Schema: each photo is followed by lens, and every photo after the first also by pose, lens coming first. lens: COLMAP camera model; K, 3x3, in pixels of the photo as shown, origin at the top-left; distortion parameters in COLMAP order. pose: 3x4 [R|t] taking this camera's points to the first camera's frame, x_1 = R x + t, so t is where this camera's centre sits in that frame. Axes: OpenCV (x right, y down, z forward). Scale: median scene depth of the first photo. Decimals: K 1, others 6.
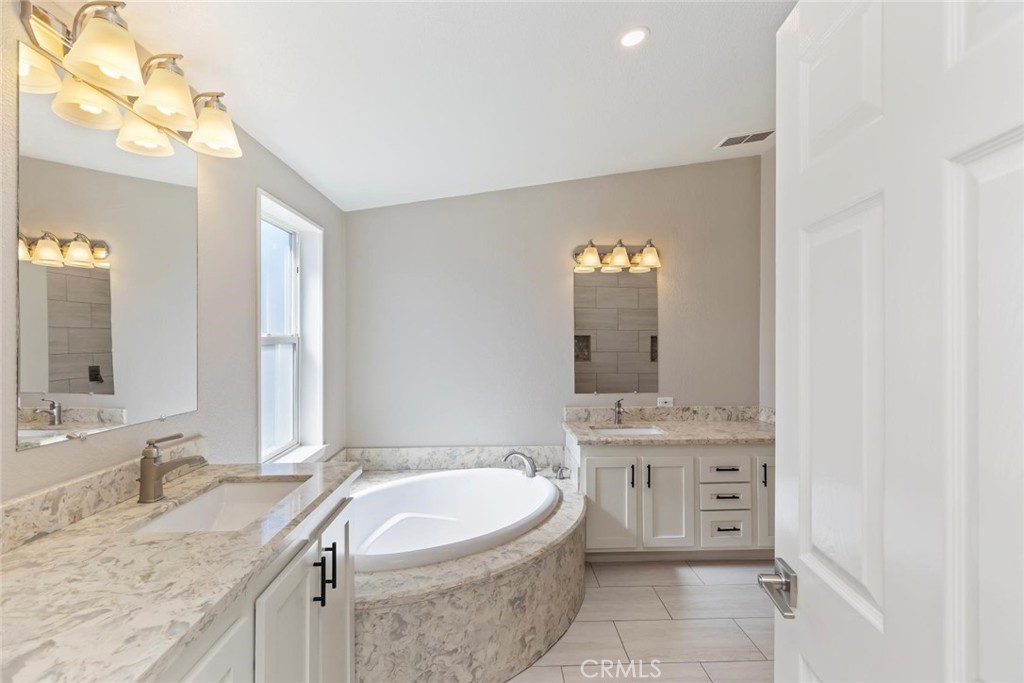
lens RADIAL K [[460.6, 0, 505.9], [0, 460.6, 333.2], [0, 0, 1]] dist [0.007087, -0.000600]
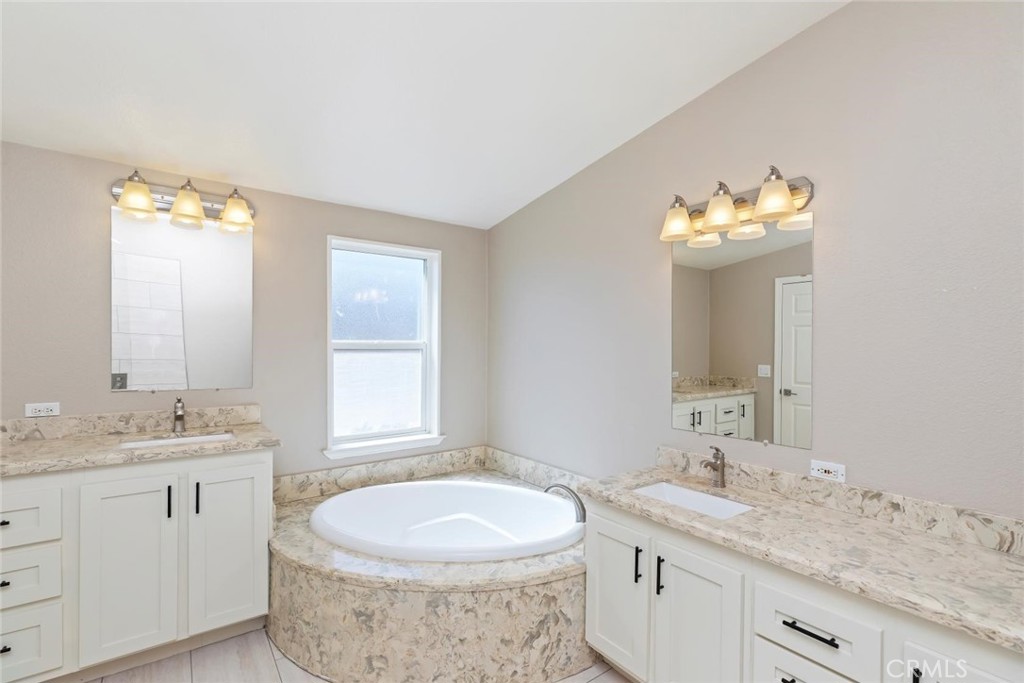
lens RADIAL K [[460.6, 0, 506.1], [0, 460.6, 350.8], [0, 0, 1]] dist [0.007087, -0.000600]
pose [[0.562814, 0.011915, -0.826498, 0.589984], [-0.001277, 0.999907, 0.013545, 0.008226], [0.826583, -0.006568, 0.562777, 0.425700]]
